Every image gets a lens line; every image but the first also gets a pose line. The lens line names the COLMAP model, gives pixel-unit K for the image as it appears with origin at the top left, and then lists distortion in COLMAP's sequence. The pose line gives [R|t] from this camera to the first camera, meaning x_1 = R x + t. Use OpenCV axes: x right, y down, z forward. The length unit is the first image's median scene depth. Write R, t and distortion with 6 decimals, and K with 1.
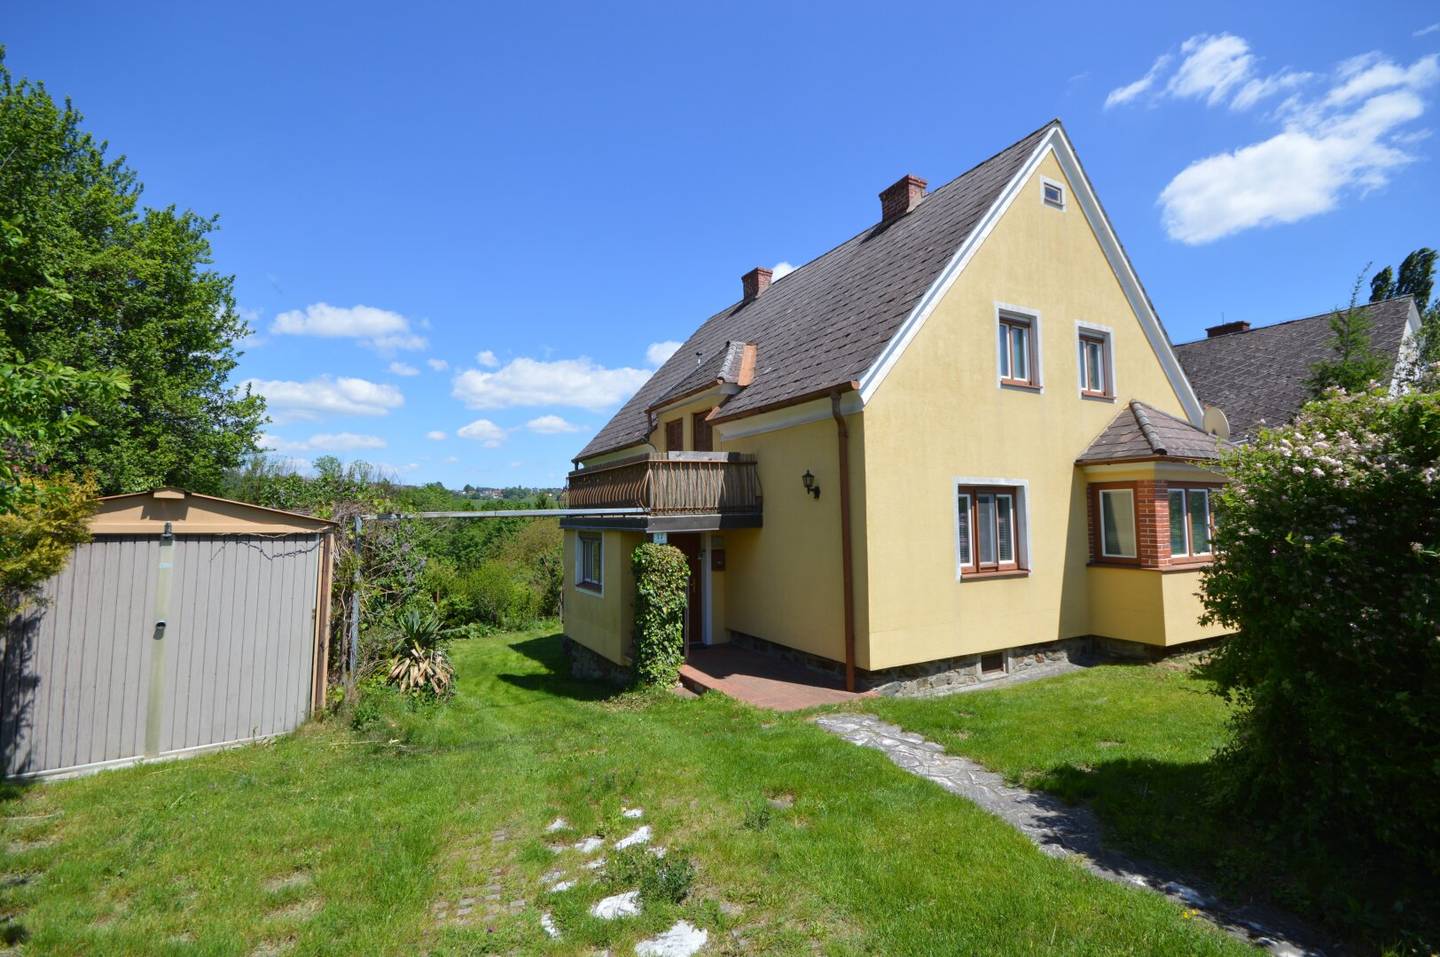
lens RADIAL K [[637.3, 0, 716.3], [0, 637.3, 471.7], [0, 0, 1]] dist [-0.000232, 0.000136]
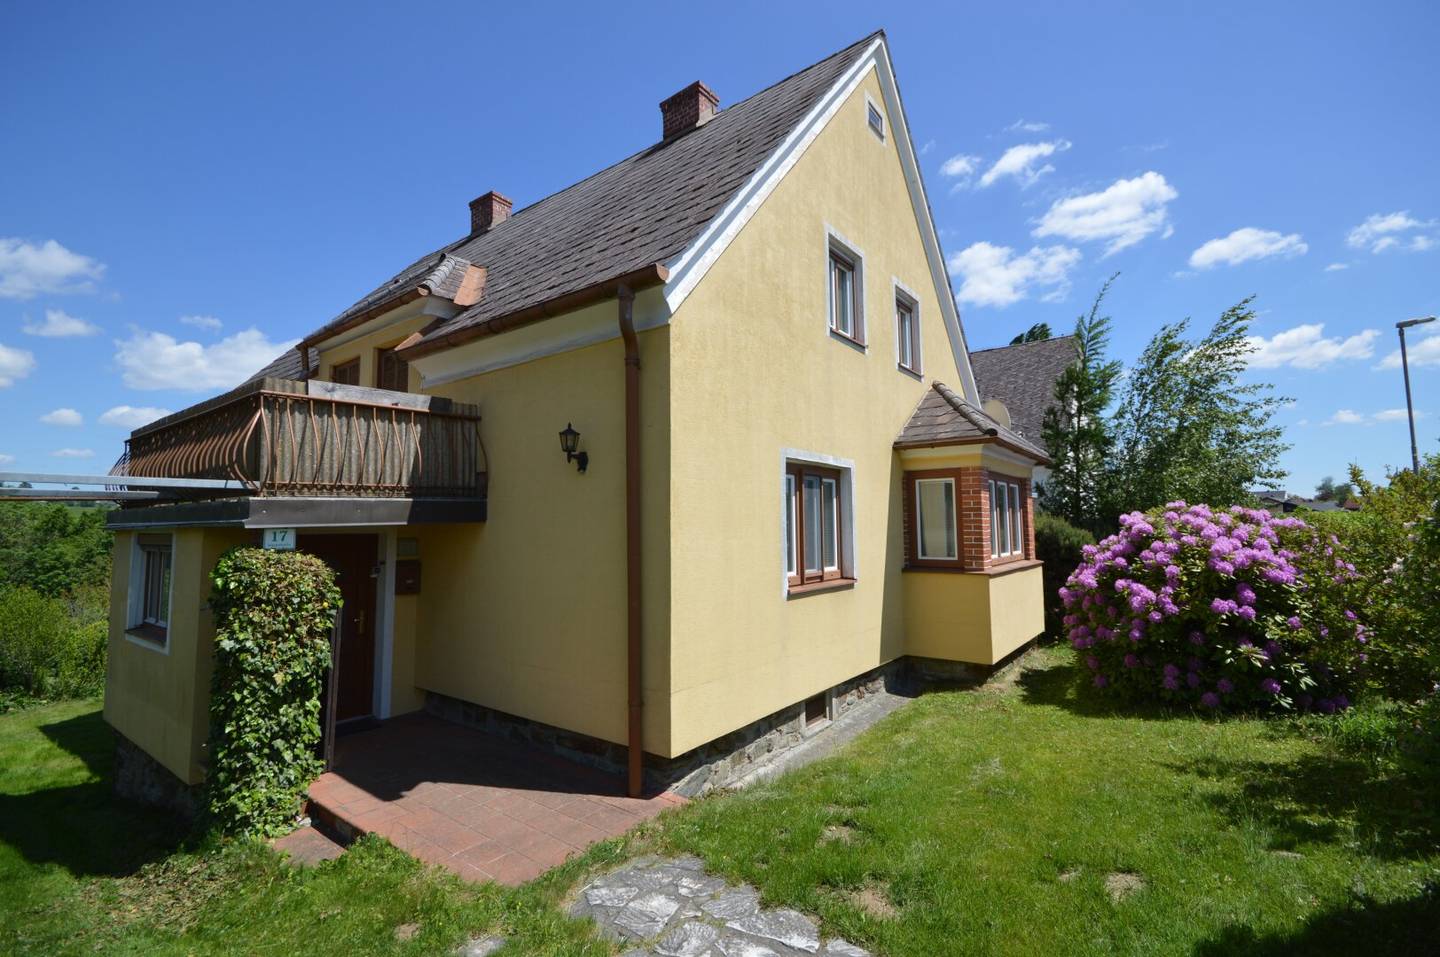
lens RADIAL K [[637.3, 0, 716.3], [0, 637.3, 471.7], [0, 0, 1]] dist [-0.000232, 0.000136]
pose [[0.914284, 0.036813, 0.403397, 0.027319], [-0.028717, 0.999247, -0.026103, 0.051605], [-0.404054, 0.012281, 0.914652, 0.370245]]
